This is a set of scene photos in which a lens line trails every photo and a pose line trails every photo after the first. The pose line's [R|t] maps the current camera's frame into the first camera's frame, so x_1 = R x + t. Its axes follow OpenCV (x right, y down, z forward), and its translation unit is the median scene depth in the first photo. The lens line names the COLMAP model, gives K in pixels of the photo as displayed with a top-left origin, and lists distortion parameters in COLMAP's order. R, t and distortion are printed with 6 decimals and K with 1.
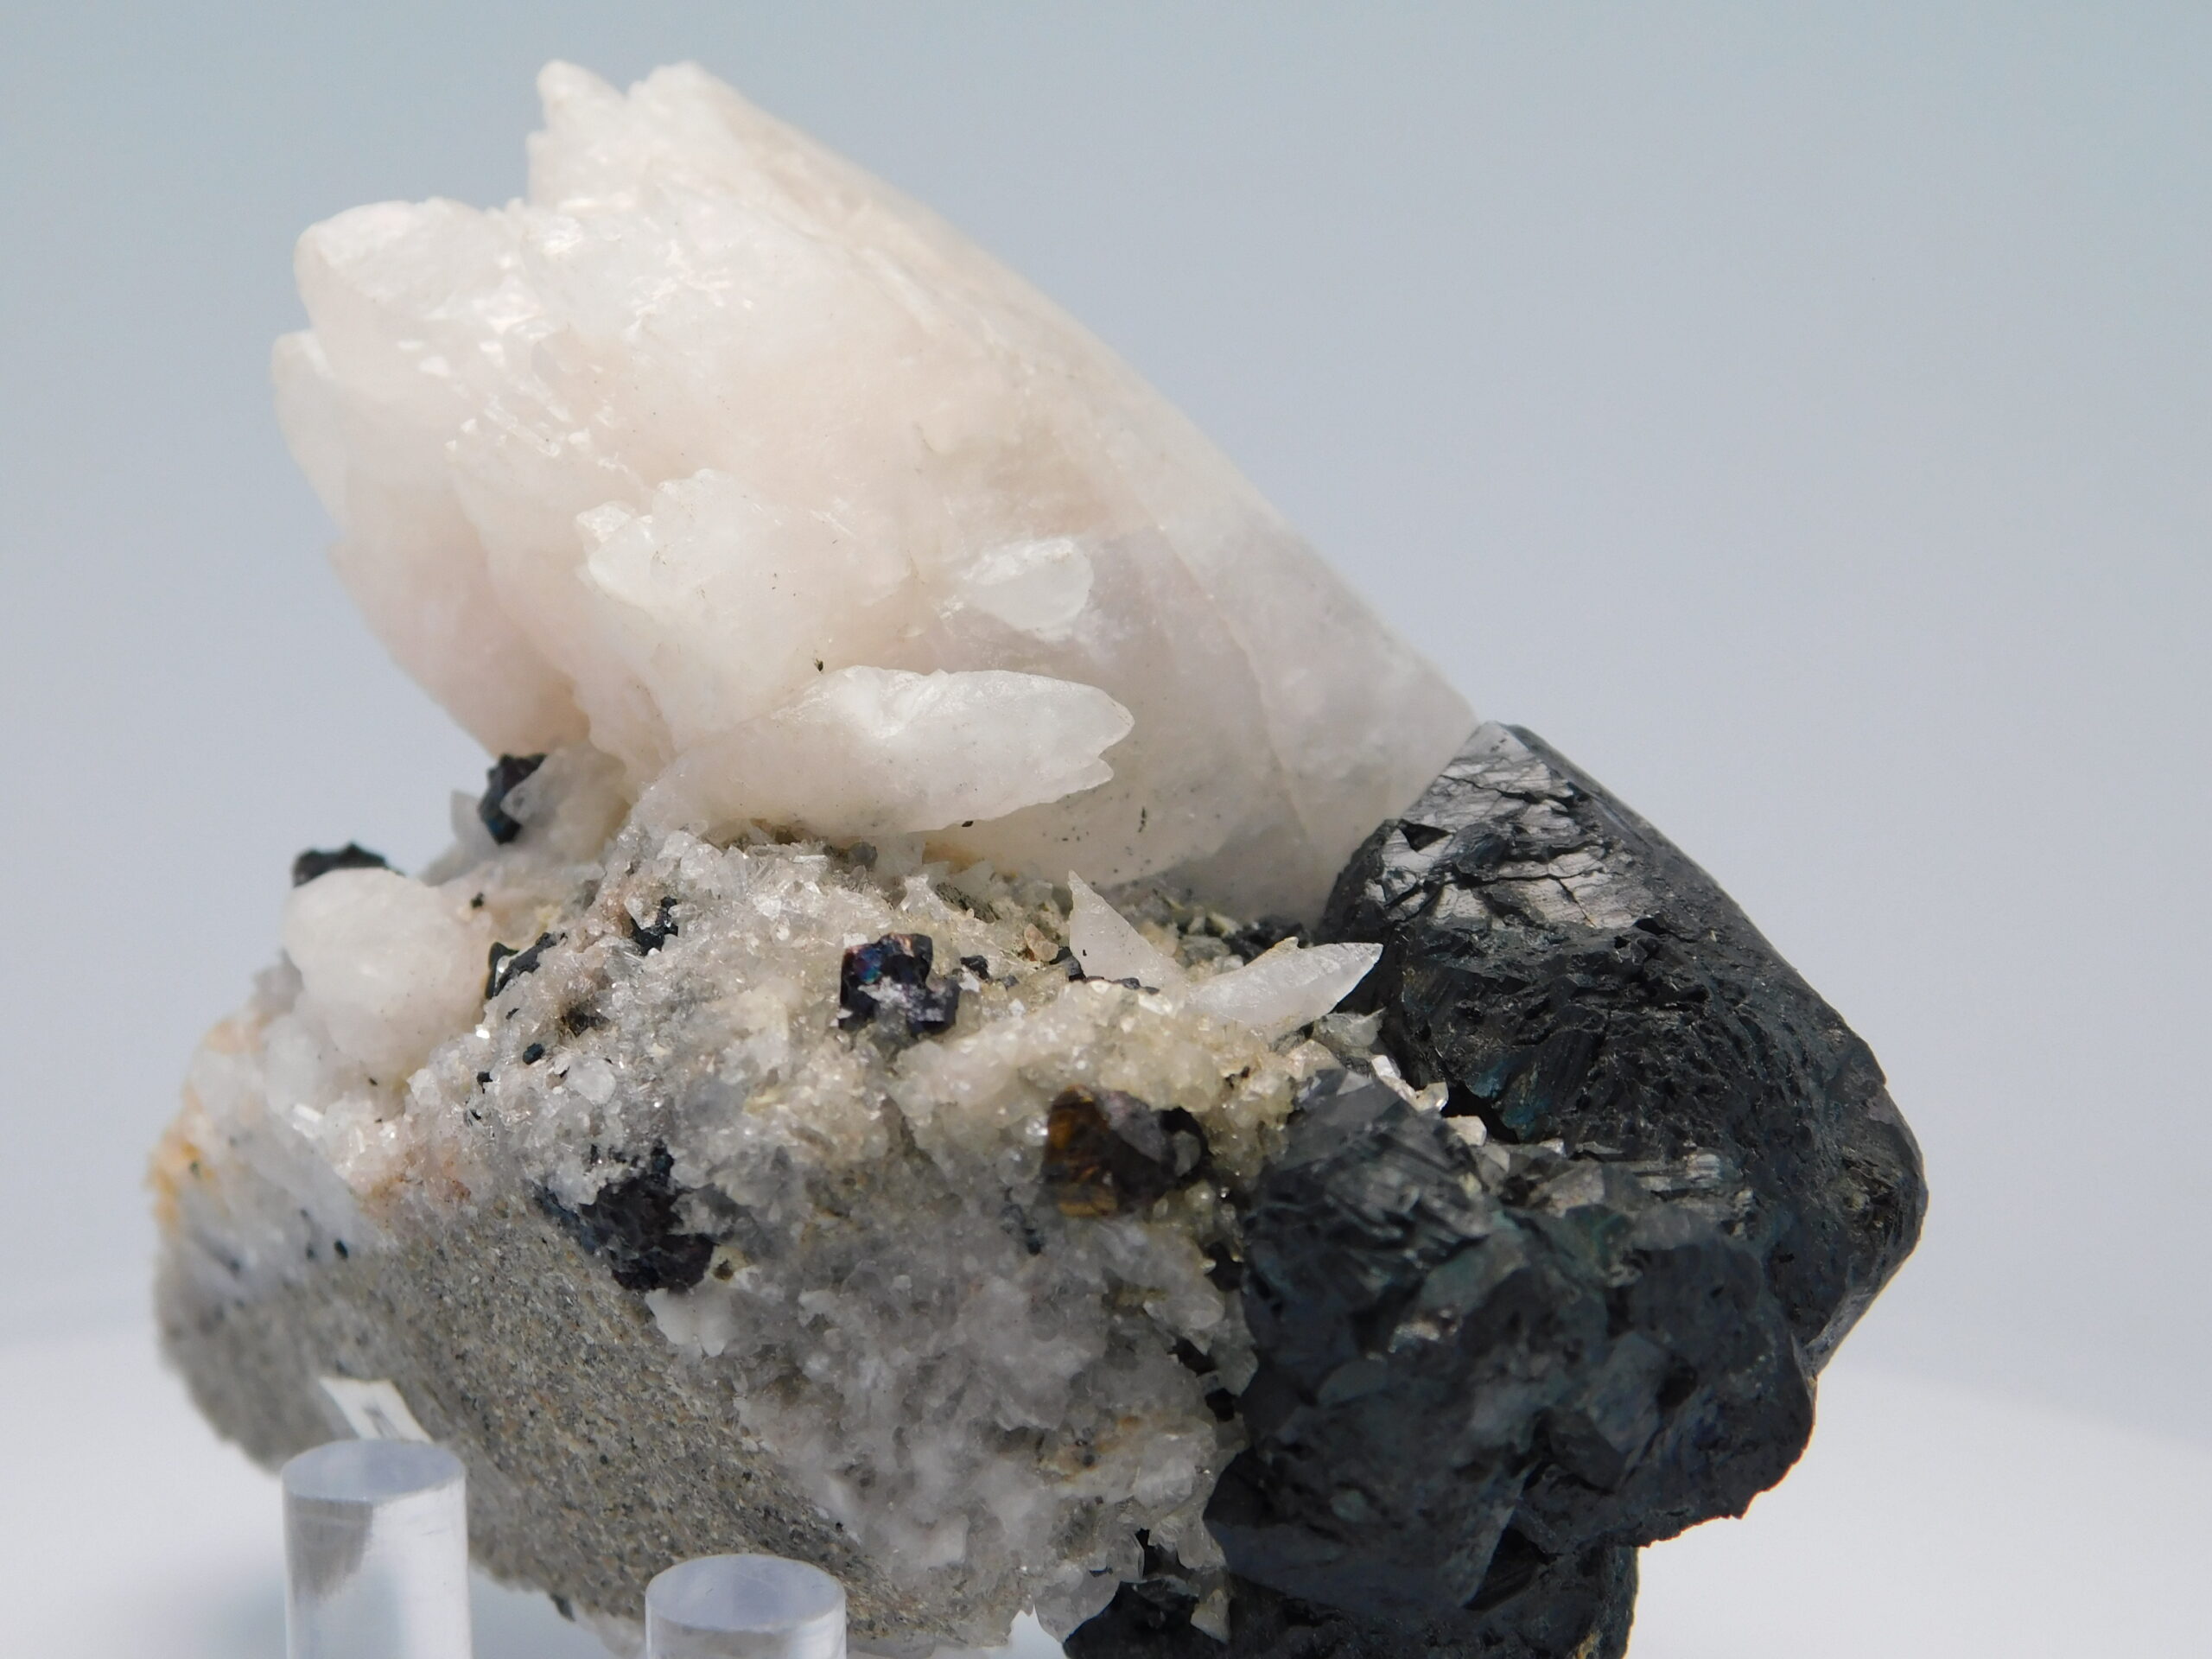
lens RADIAL K [[3803.1, 0, 1104.5], [0, 3803.1, 830.5], [0, 0, 1]] dist [-0.094088, 0.000000]
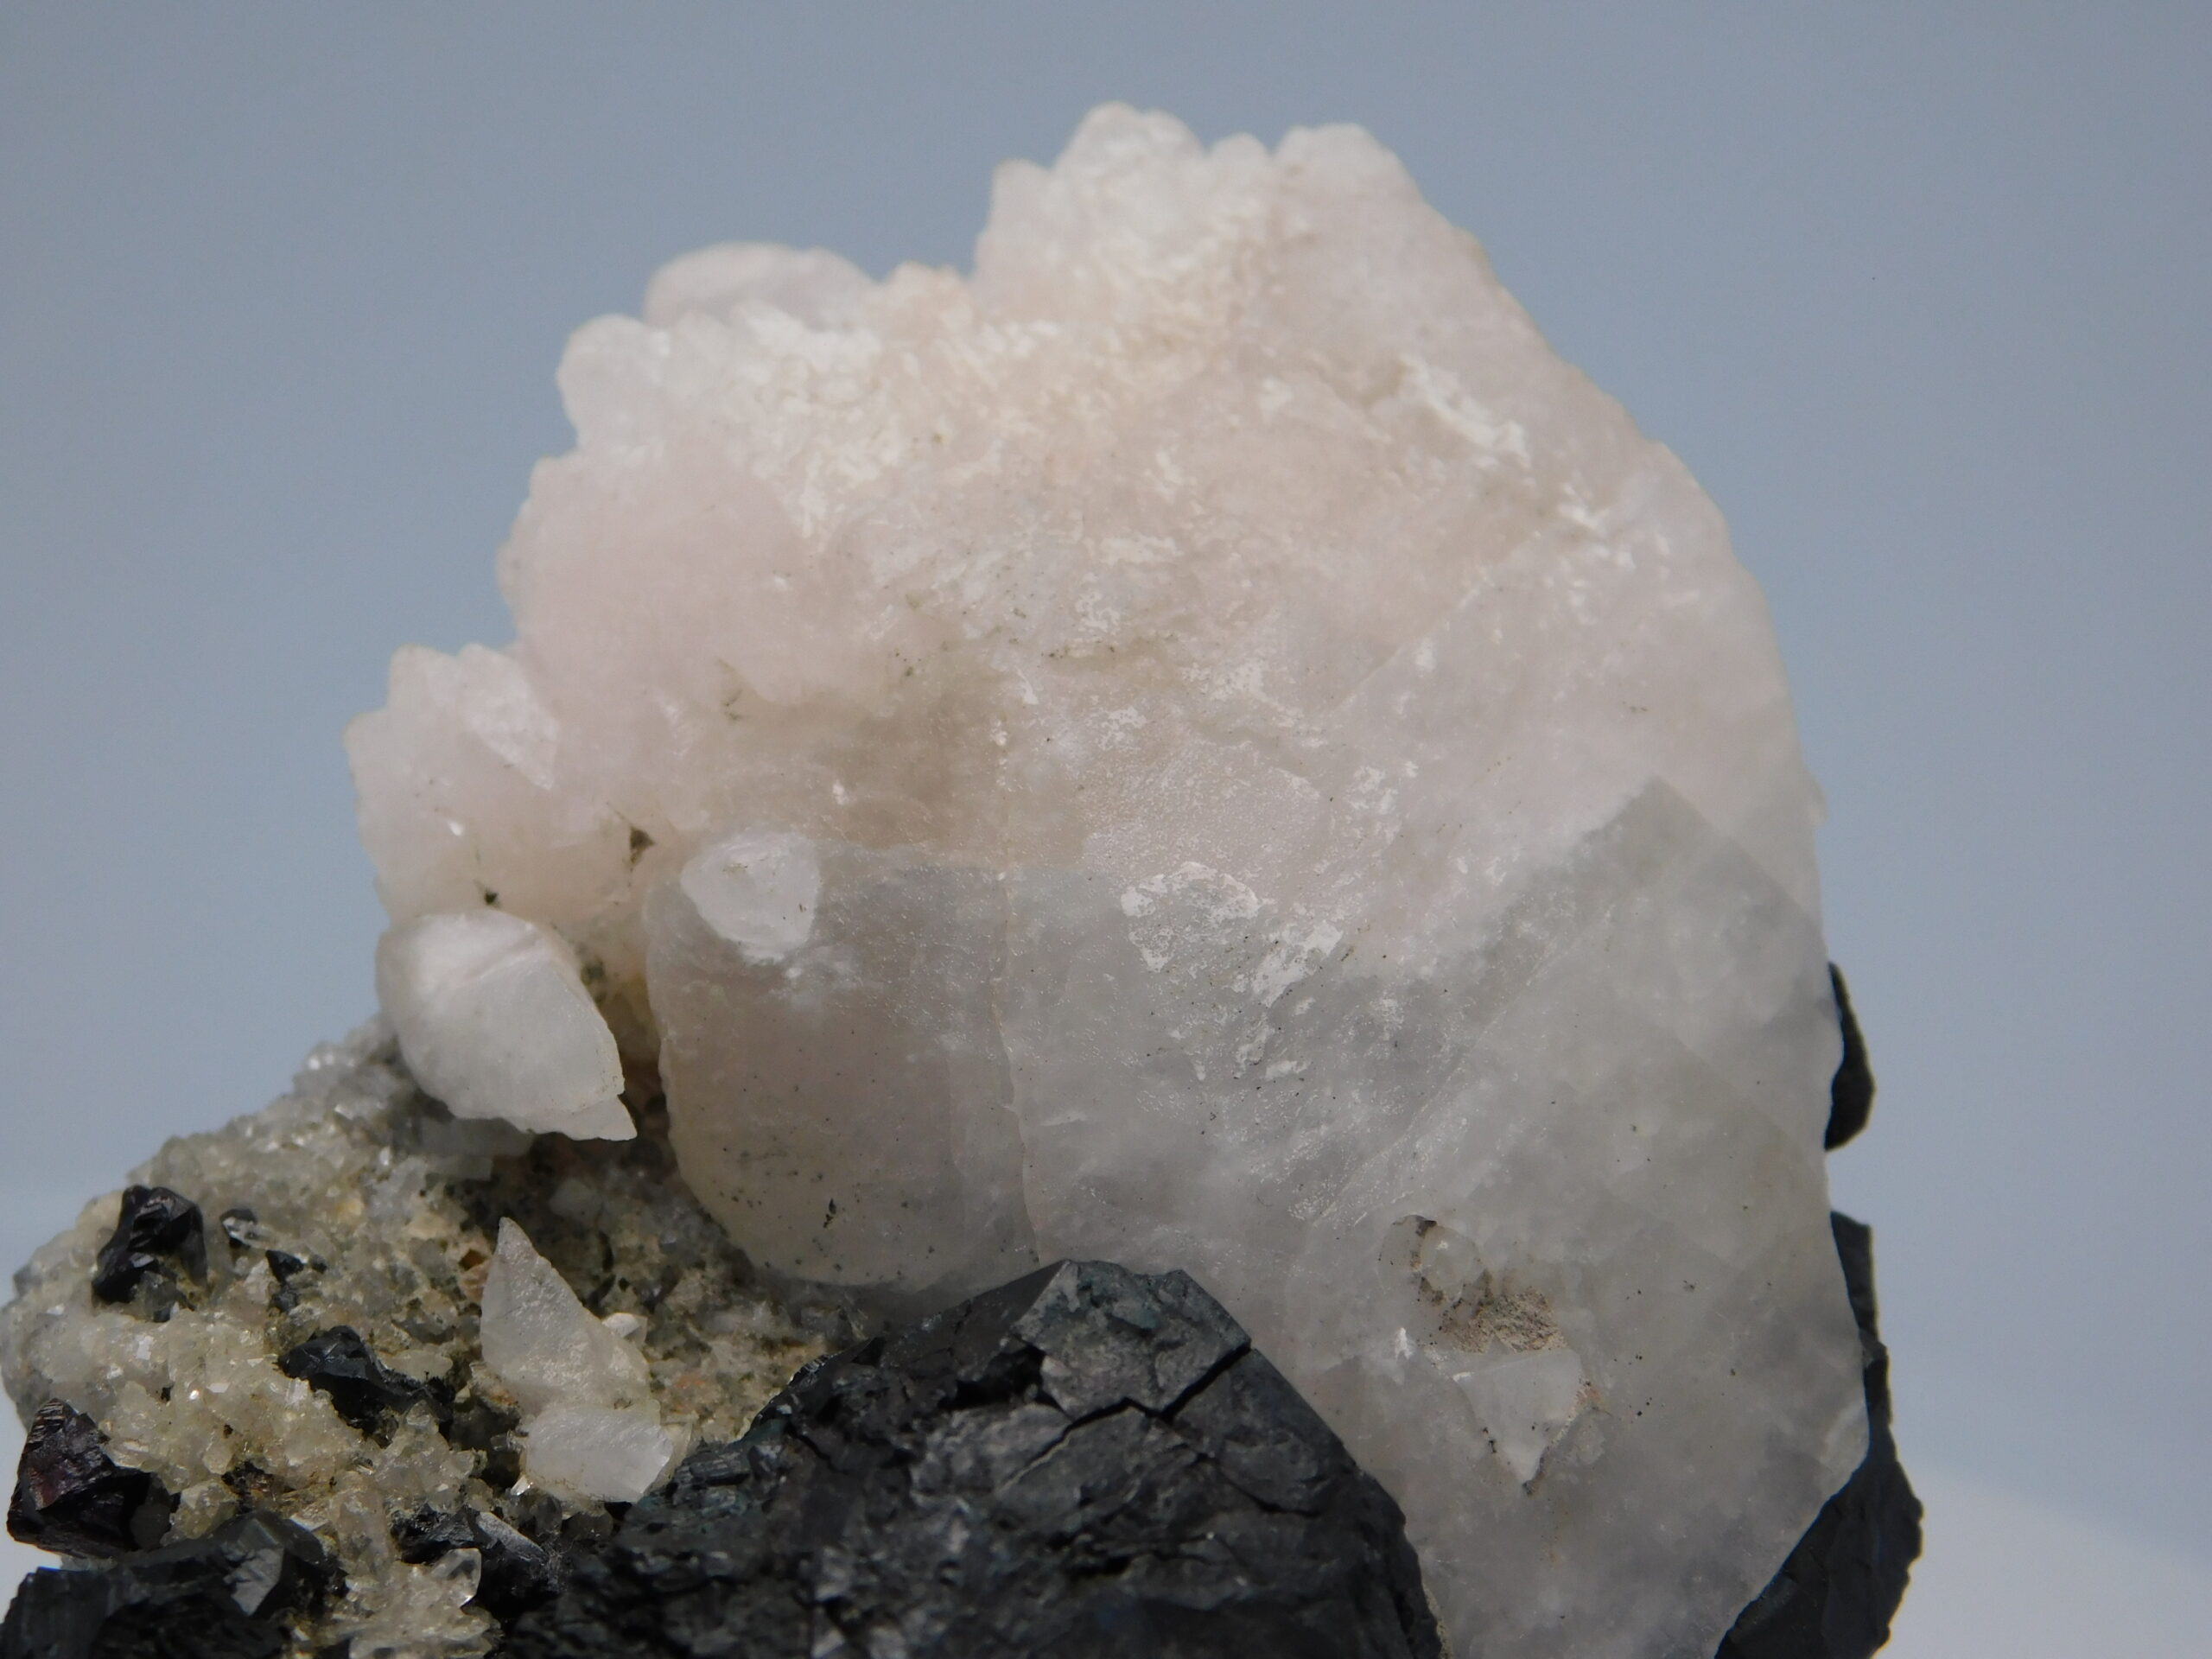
lens RADIAL K [[6204.0, 0, 1104.0], [0, 6204.0, 830.0], [0, 0, 1]] dist [-0.133677, 0.000000]
pose [[0.386425, 0.297442, -0.873043, 1.160433], [-0.214742, 0.949573, 0.228466, -0.394416], [0.896974, 0.099194, 0.430812, 0.494056]]
